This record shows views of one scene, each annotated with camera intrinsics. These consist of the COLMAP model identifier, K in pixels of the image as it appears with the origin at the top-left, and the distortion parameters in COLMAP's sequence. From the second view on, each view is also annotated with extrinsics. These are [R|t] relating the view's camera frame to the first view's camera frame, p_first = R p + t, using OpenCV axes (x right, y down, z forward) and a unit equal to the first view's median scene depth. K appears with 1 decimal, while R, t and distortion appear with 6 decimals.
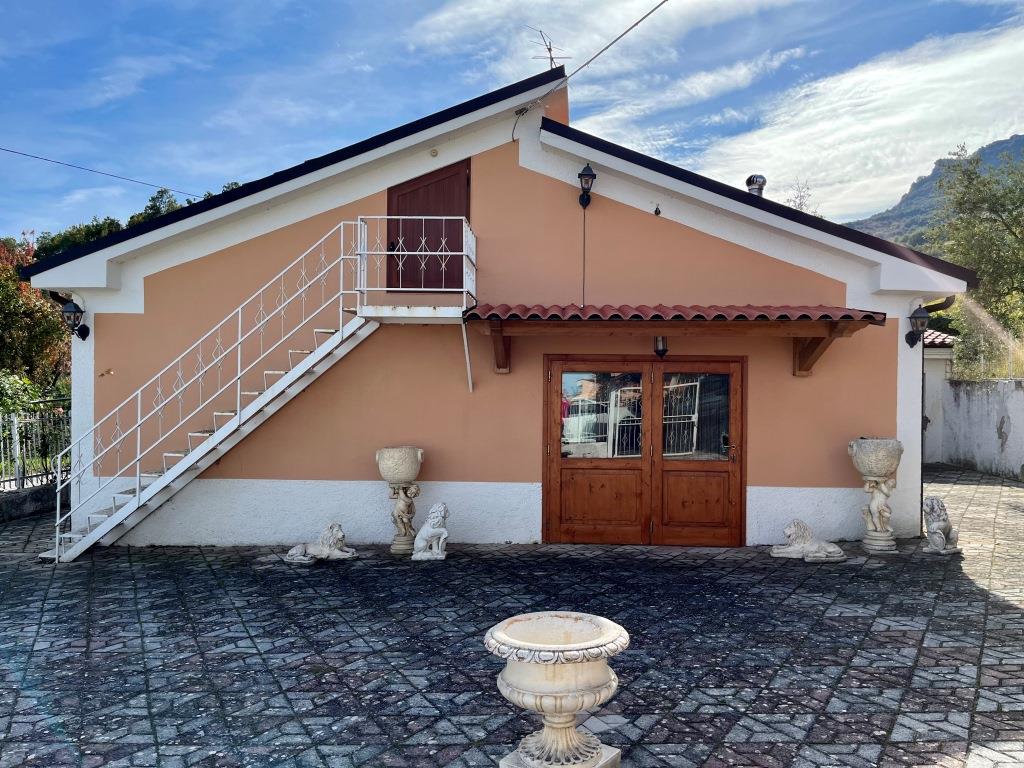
lens RADIAL K [[778.5, 0, 525.0], [0, 778.5, 387.7], [0, 0, 1]] dist [0.088832, -0.141011]
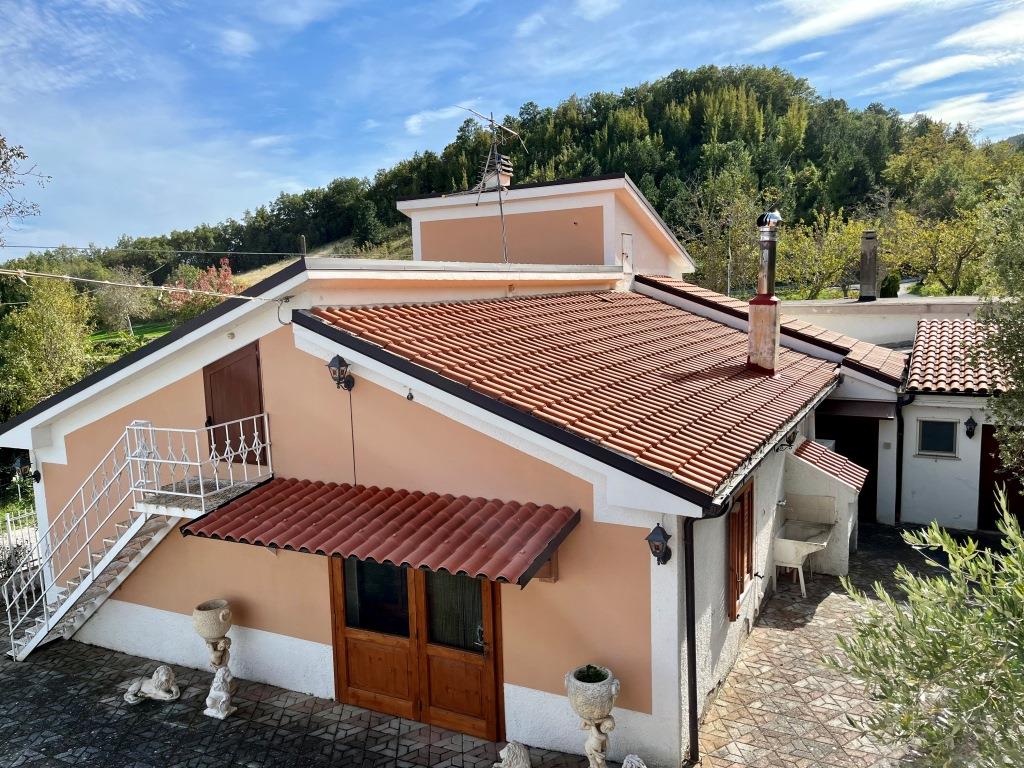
lens RADIAL K [[769.6, 0, 518.9], [0, 769.6, 387.8], [0, 0, 1]] dist [0.083331, -0.104643]
pose [[0.916623, 0.015761, -0.399442, 1.019142], [0.038738, 0.991018, 0.127997, -0.534520], [0.397872, -0.132798, 0.907779, 0.287943]]
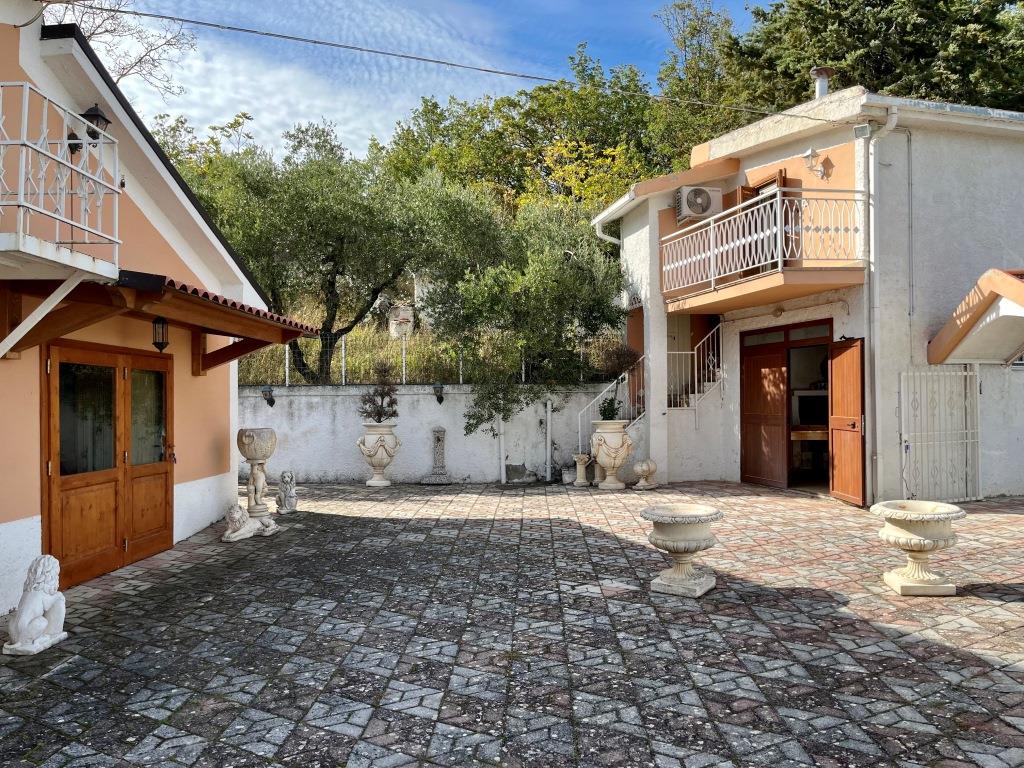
lens RADIAL K [[769.6, 0, 518.9], [0, 769.6, 387.8], [0, 0, 1]] dist [0.083331, -0.104643]
pose [[-0.007951, 0.005881, 0.999951, -1.082000], [0.005689, 0.999967, -0.005835, 0.017459], [-0.999952, 0.005642, -0.007984, 0.858589]]
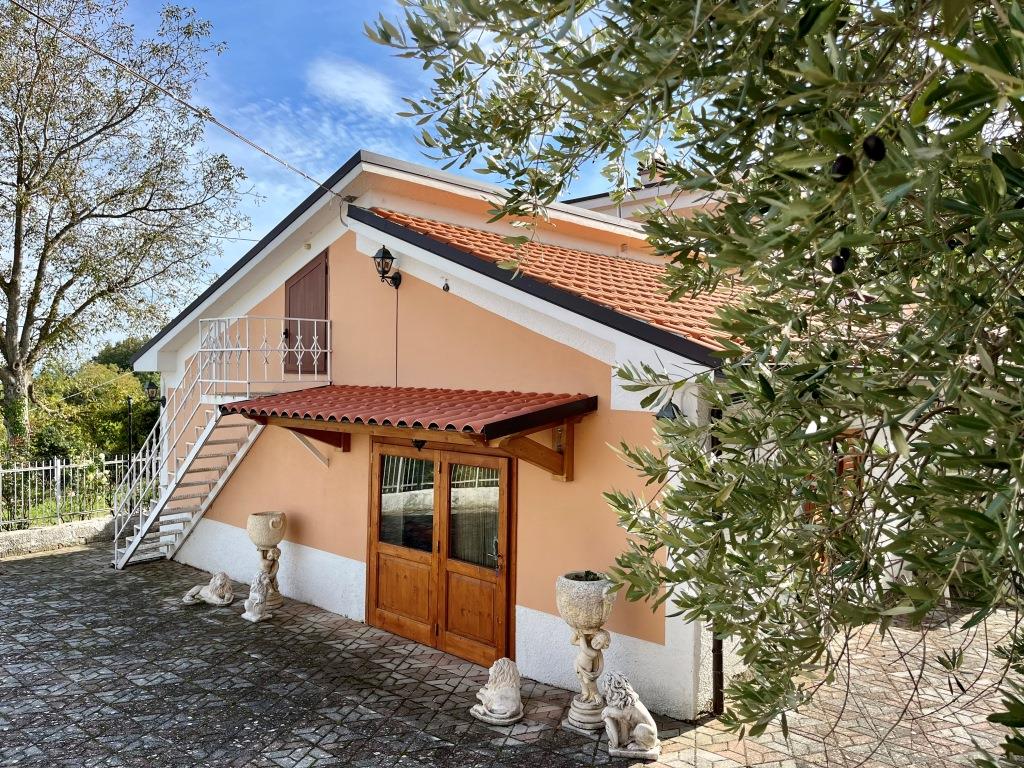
lens RADIAL K [[778.5, 0, 525.0], [0, 778.5, 387.7], [0, 0, 1]] dist [0.088832, -0.141011]
pose [[0.771603, 0.013944, -0.635951, 1.248938], [-0.007393, 0.999889, 0.012955, -0.181720], [0.636061, -0.005295, 0.771621, 0.532766]]
